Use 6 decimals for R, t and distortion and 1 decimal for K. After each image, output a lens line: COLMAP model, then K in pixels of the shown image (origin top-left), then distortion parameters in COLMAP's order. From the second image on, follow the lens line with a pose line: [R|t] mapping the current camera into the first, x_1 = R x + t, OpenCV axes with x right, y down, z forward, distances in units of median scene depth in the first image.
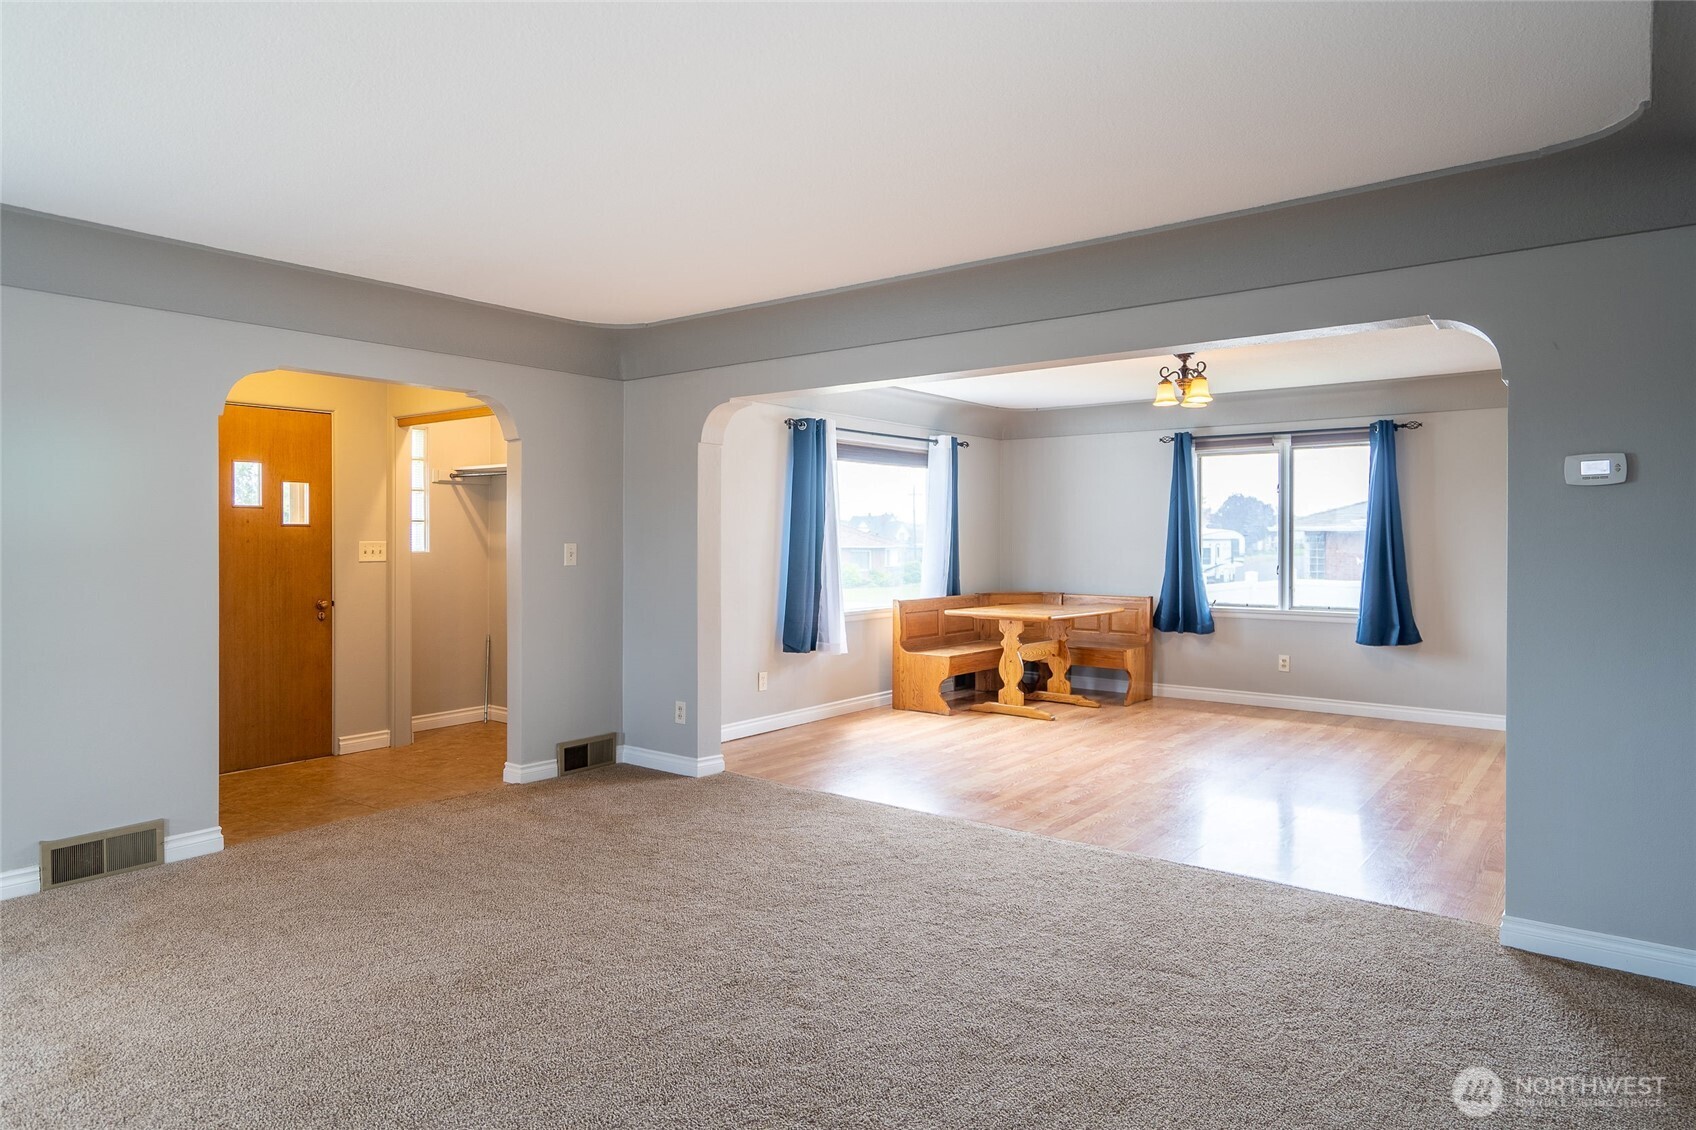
lens RADIAL K [[1011.1, 0, 849.9], [0, 1011.1, 549.0], [0, 0, 1]] dist [0.004250, 0.000431]
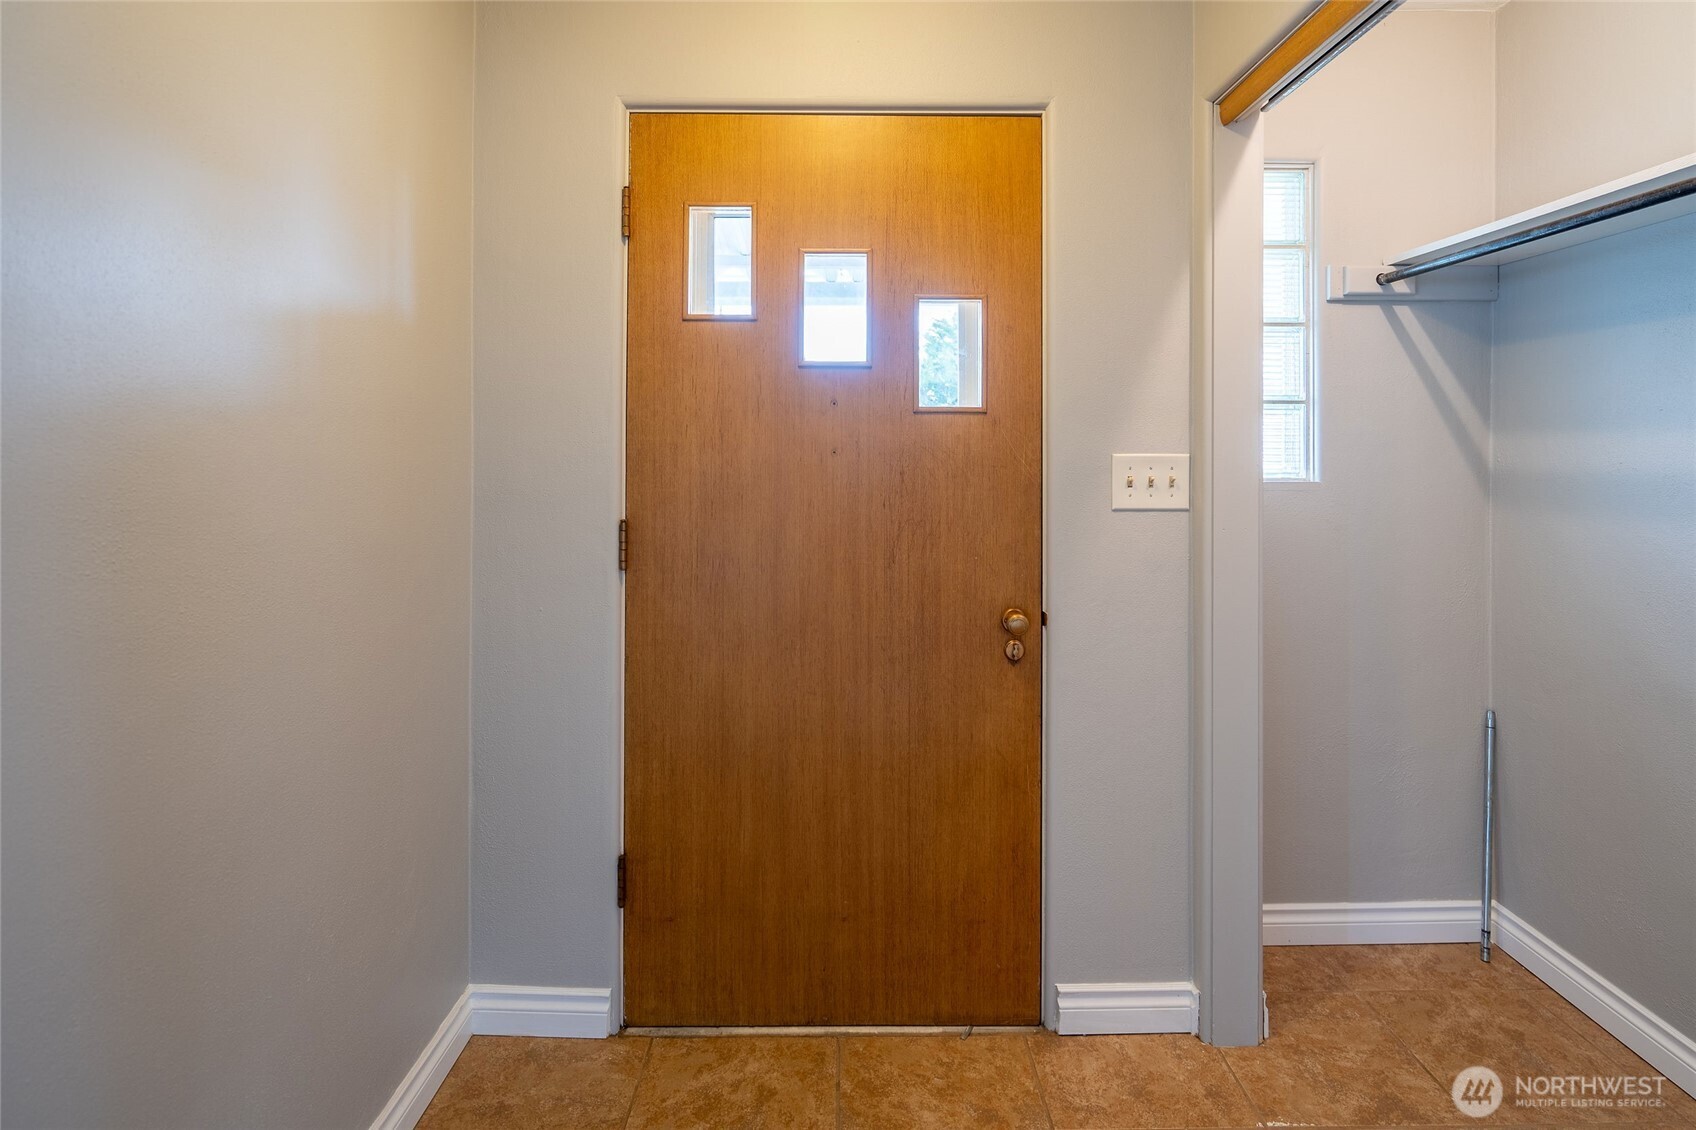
lens RADIAL K [[888.6, 0, 850.1], [0, 888.6, 548.0], [0, 0, 1]] dist [-0.001064, -0.000066]
pose [[0.620525, -0.003999, -0.784177, -0.286751], [-0.001359, 0.999980, -0.006174, 0.028489], [0.784186, 0.004897, 0.620507, 0.713972]]
